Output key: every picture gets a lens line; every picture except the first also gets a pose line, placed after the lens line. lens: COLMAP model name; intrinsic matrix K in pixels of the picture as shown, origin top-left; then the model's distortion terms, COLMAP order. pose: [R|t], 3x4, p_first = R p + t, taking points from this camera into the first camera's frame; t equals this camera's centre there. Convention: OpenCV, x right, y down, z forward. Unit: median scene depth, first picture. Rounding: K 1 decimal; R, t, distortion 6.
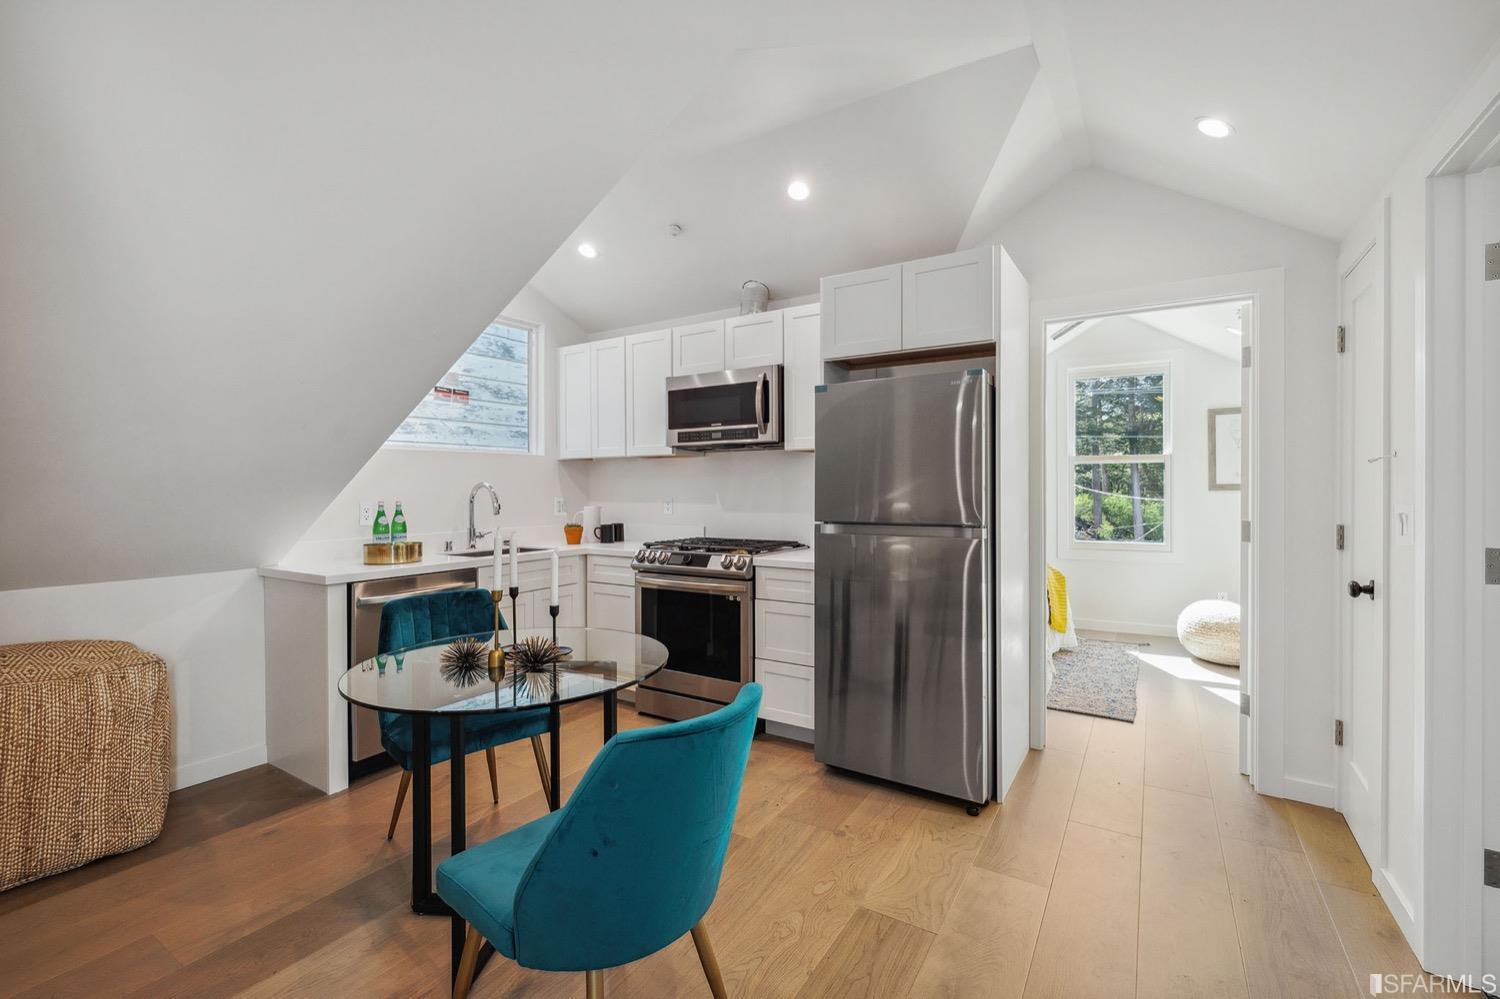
lens RADIAL K [[665.3, 0, 750.0], [0, 665.3, 495.6], [0, 0, 1]] dist [0.011600, -0.000571]
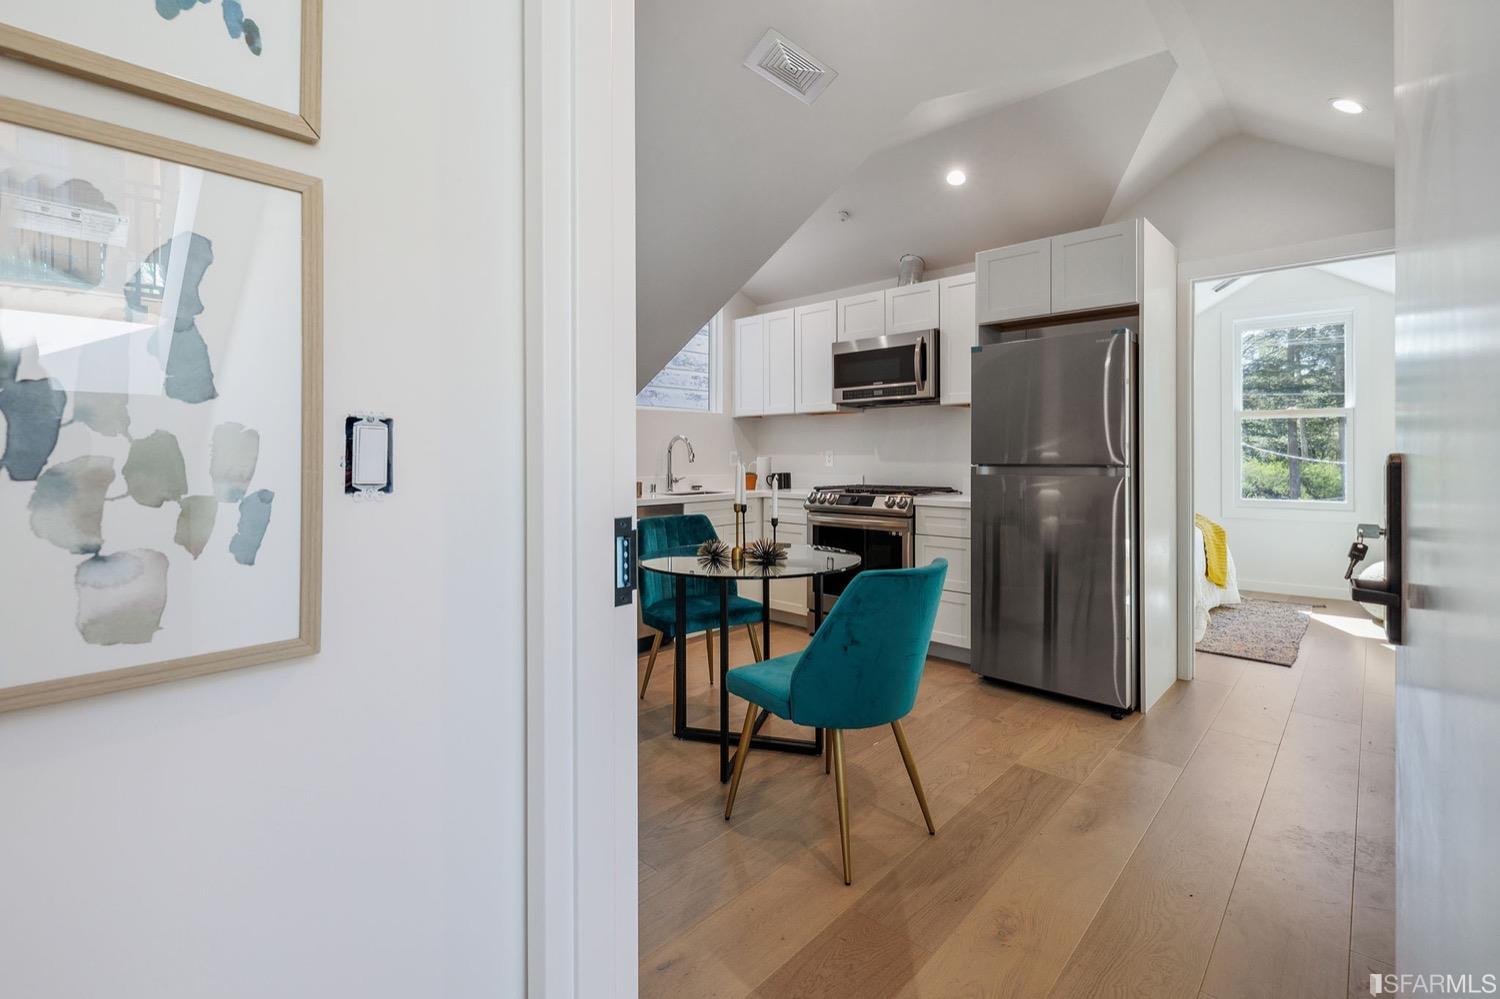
lens RADIAL K [[665.3, 0, 773.0], [0, 665.3, 456.9], [0, 0, 1]] dist [0.011600, -0.000571]
pose [[0.985496, -0.000021, -0.169698, -0.038975], [-0.000486, 0.999996, -0.002948, 0.025662], [0.169697, 0.002987, 0.985492, -0.170978]]
